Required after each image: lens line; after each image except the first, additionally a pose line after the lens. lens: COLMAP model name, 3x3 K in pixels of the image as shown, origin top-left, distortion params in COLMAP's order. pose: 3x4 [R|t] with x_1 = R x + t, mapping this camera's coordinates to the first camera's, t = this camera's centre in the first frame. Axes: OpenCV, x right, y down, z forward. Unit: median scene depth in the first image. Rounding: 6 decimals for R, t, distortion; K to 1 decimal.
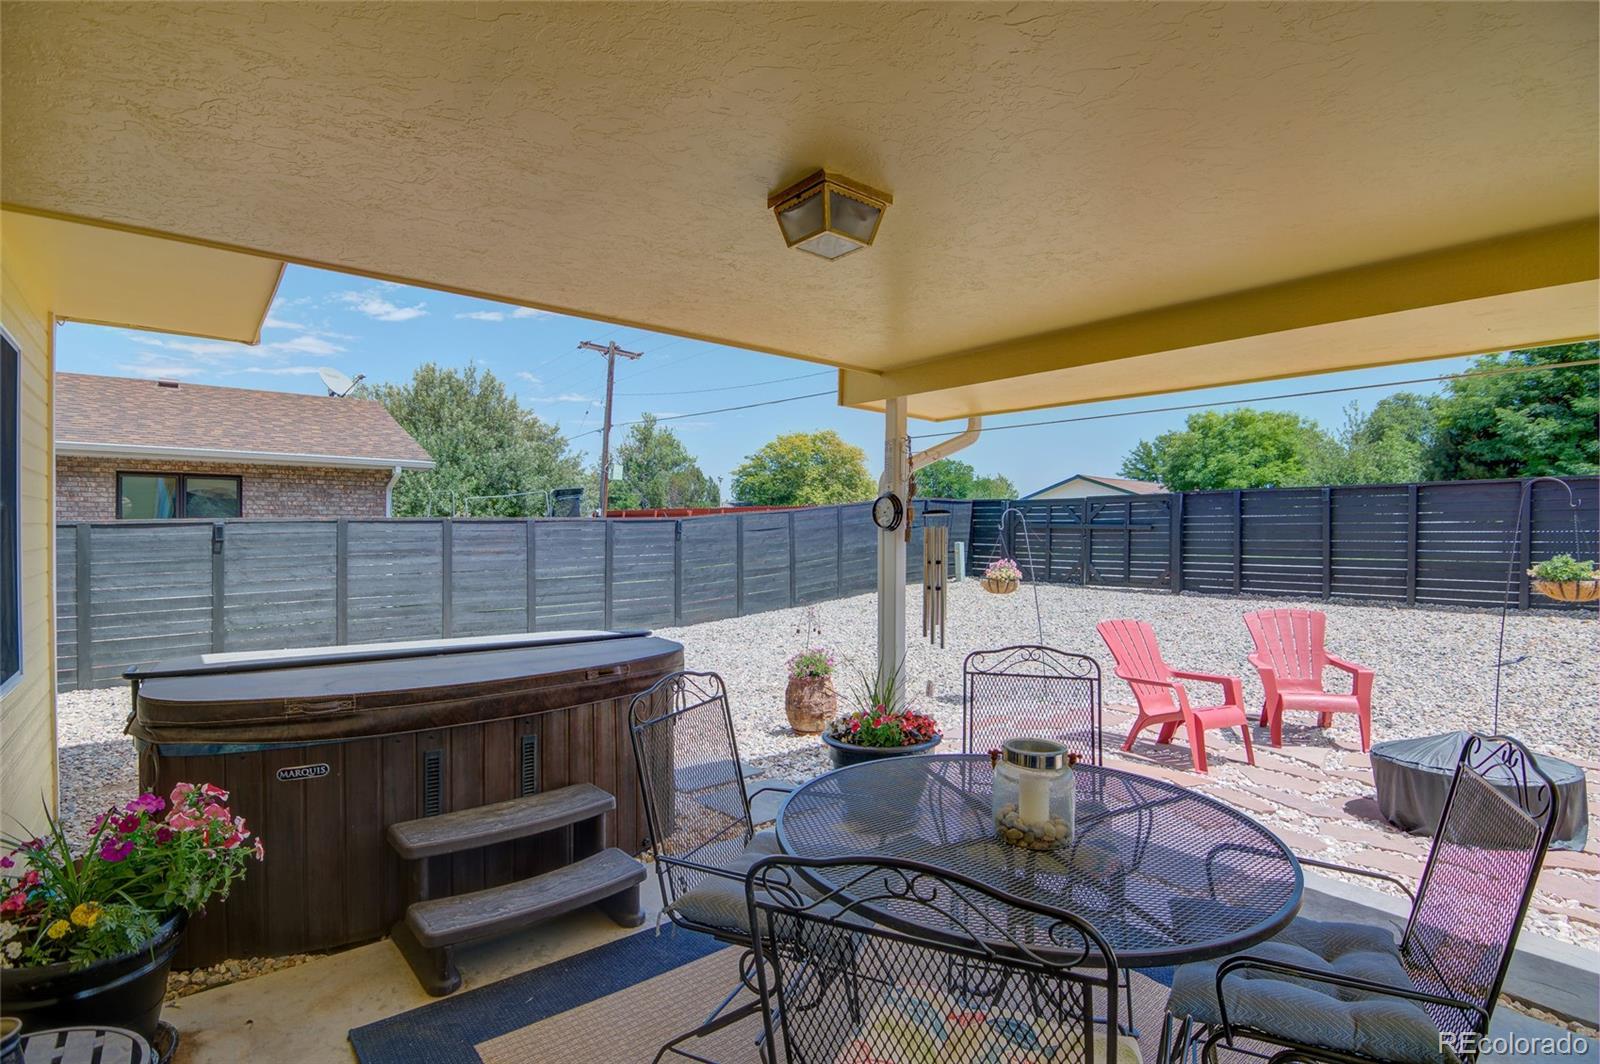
lens RADIAL K [[767.7, 0, 797.8], [0, 767.7, 535.7], [0, 0, 1]] dist [-0.002995, -0.012242]
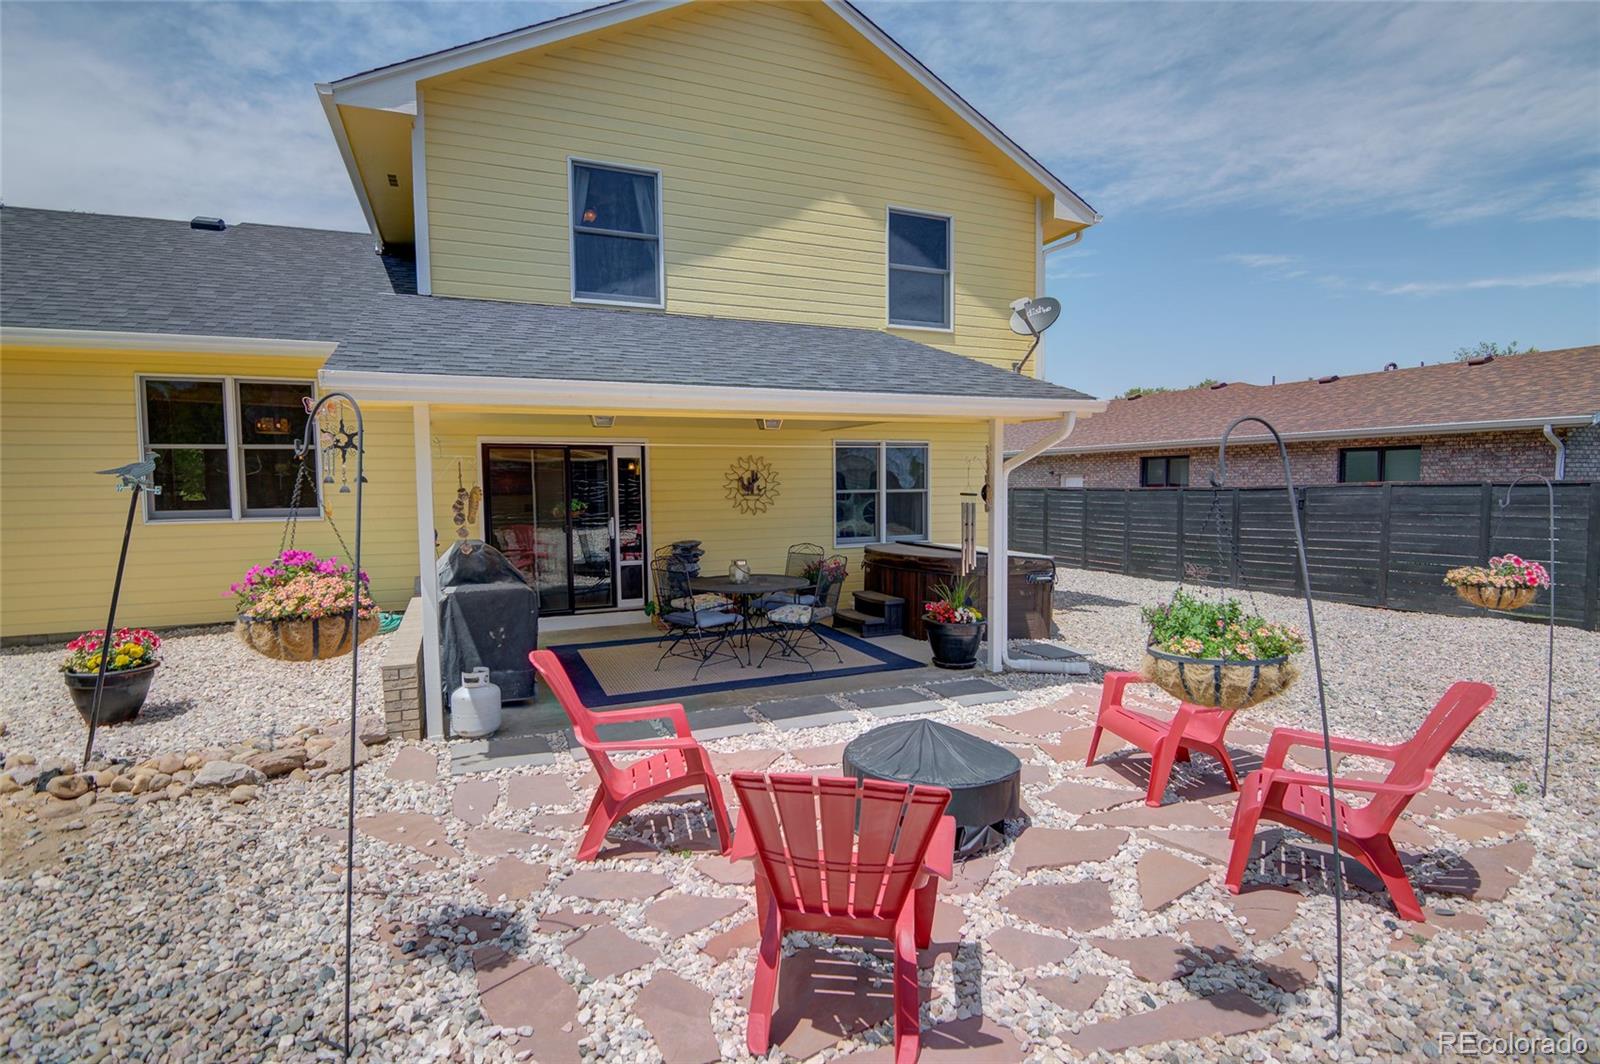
lens RADIAL K [[767.7, 0, 797.8], [0, 767.7, 535.7], [0, 0, 1]] dist [-0.002995, -0.012242]
pose [[-0.274129, 0.064442, -0.959531, 0.667714], [0.002445, 0.997796, 0.066313, -0.019421], [0.961690, 0.015832, -0.273682, 0.393743]]
